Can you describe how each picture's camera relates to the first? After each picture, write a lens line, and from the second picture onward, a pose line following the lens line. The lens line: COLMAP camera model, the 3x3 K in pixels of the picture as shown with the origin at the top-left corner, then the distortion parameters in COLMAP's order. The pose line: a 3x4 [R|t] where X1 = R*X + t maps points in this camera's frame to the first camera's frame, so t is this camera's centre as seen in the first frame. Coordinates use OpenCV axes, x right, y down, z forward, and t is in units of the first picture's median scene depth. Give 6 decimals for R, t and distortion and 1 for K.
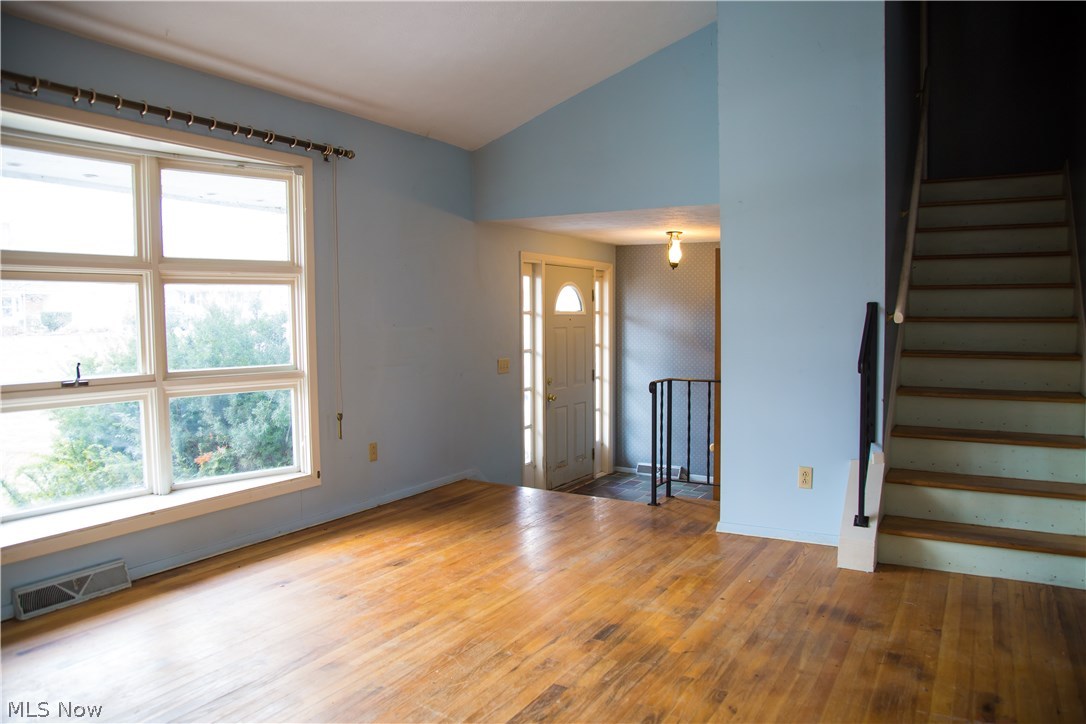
lens RADIAL K [[768.5, 0, 546.0], [0, 768.5, 369.4], [0, 0, 1]] dist [-0.123353, 0.085379]
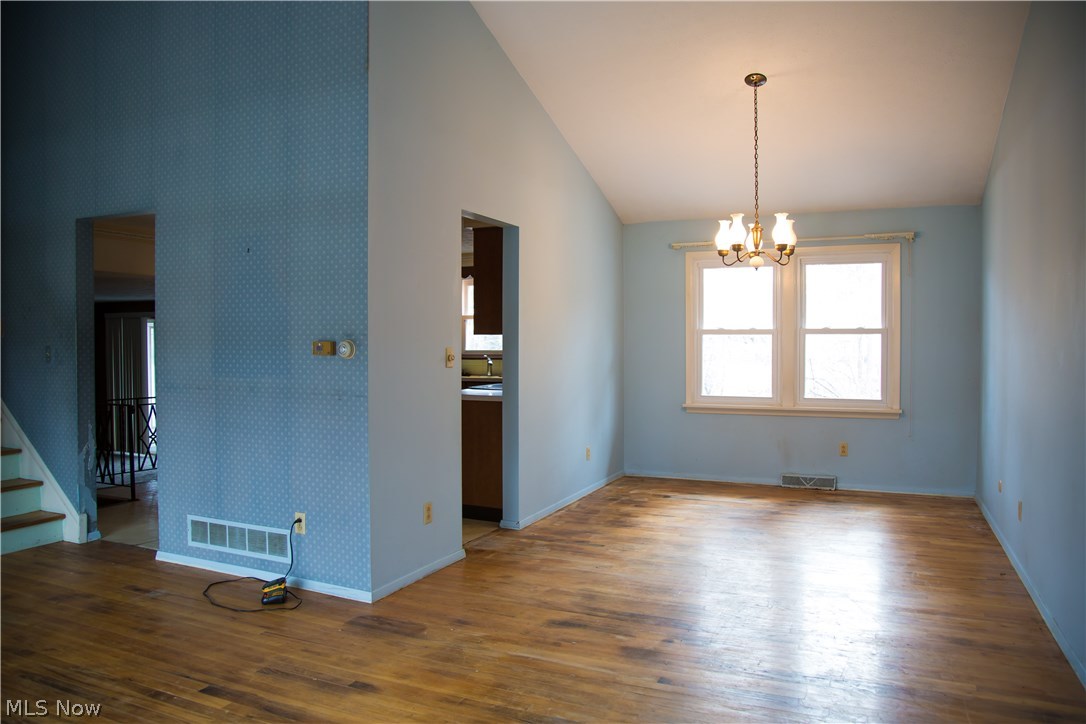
lens RADIAL K [[768.5, 0, 546.0], [0, 768.5, 369.4], [0, 0, 1]] dist [-0.123353, 0.085379]
pose [[-0.100468, -0.027617, 0.994557, -0.646011], [0.074689, 0.996585, 0.035218, -0.026453], [-0.992133, 0.077821, -0.098062, 0.088302]]
